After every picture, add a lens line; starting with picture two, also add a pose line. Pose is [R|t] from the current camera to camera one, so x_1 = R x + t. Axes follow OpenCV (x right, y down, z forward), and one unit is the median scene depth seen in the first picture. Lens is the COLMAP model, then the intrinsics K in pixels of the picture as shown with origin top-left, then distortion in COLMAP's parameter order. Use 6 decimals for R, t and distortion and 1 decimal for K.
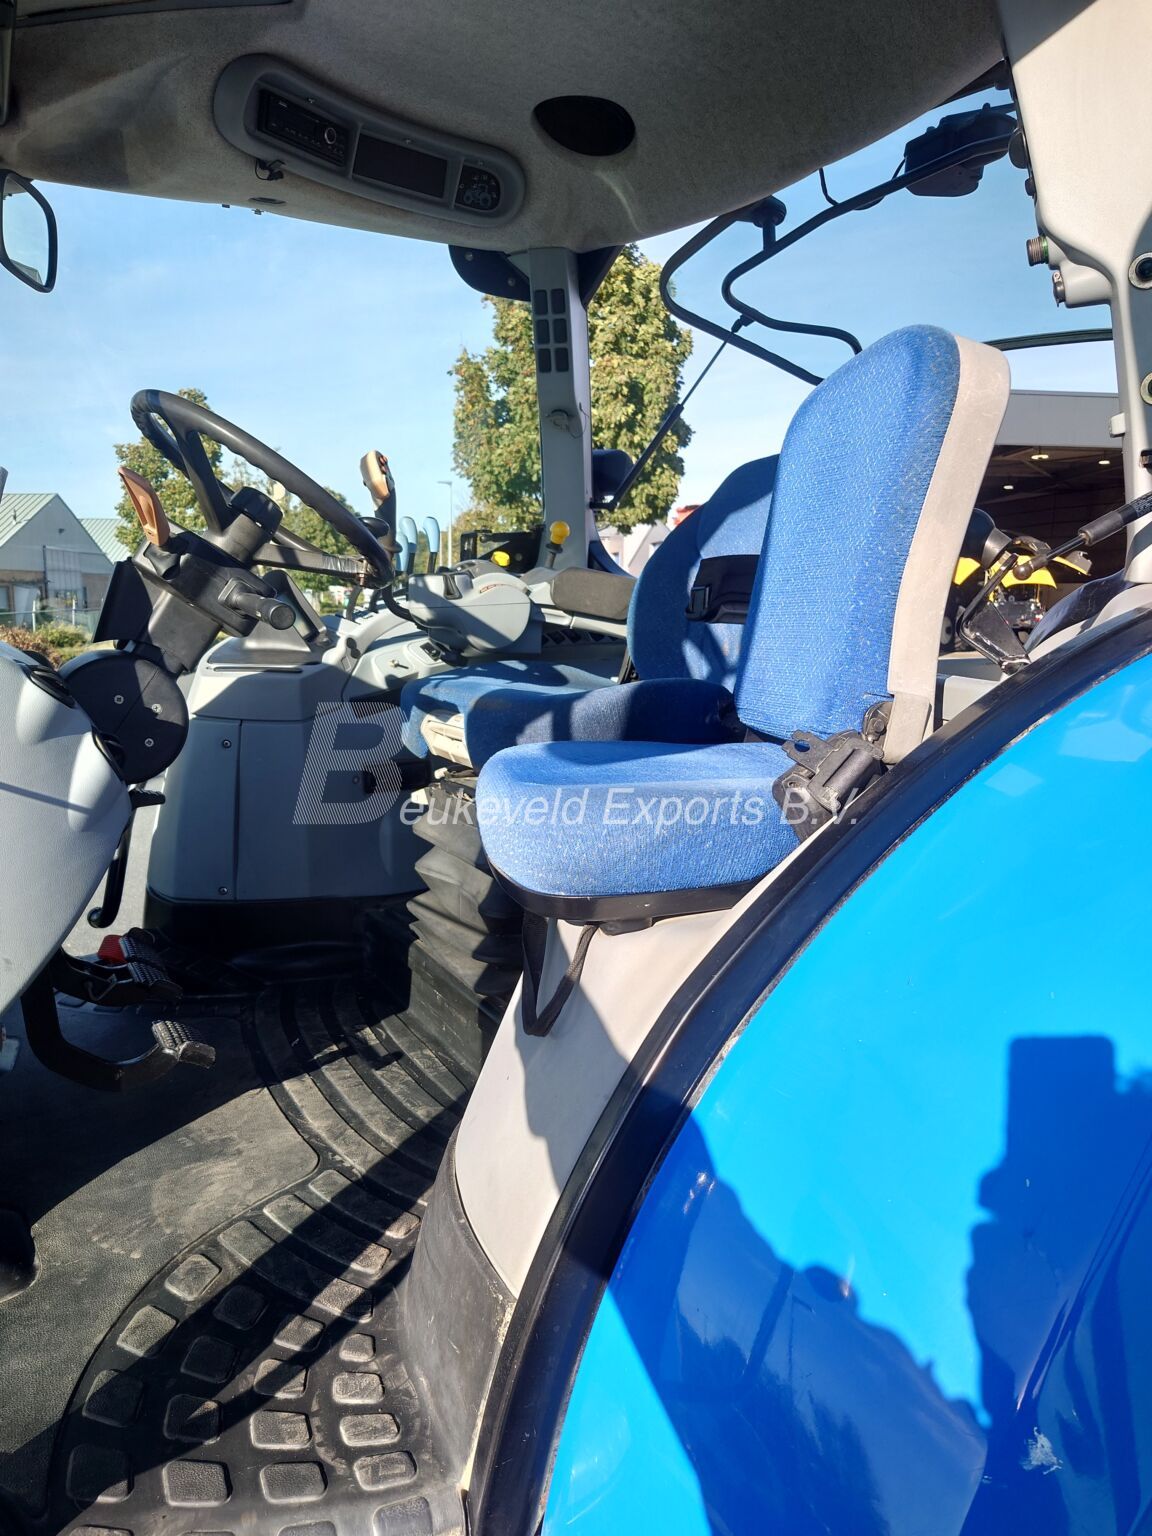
lens RADIAL K [[1125.3, 0, 529.4], [0, 1125.3, 785.5], [0, 0, 1]] dist [0.000616, 0.016561]
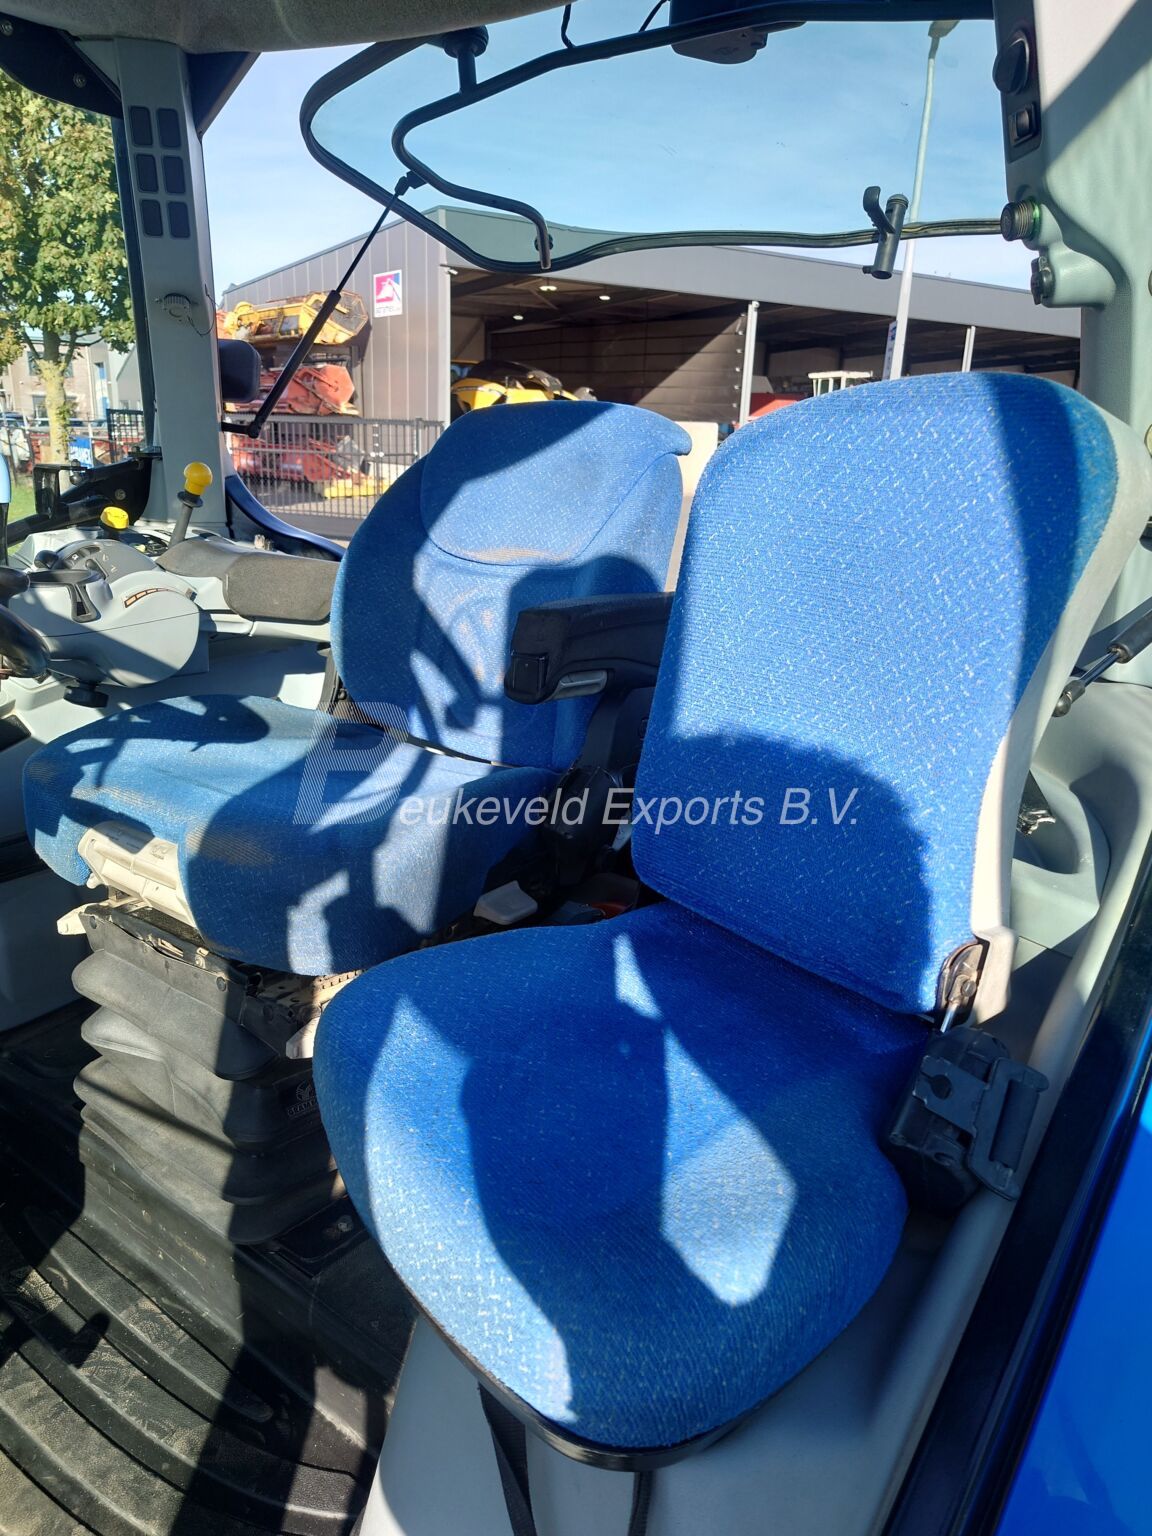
lens RADIAL K [[1125.3, 0, 529.4], [0, 1125.3, 785.5], [0, 0, 1]] dist [0.000616, 0.016561]
pose [[0.906736, -0.112716, 0.406355, -0.103982], [0.045572, 0.984164, 0.171302, -0.160311], [-0.419229, -0.136808, 0.897514, 0.269012]]
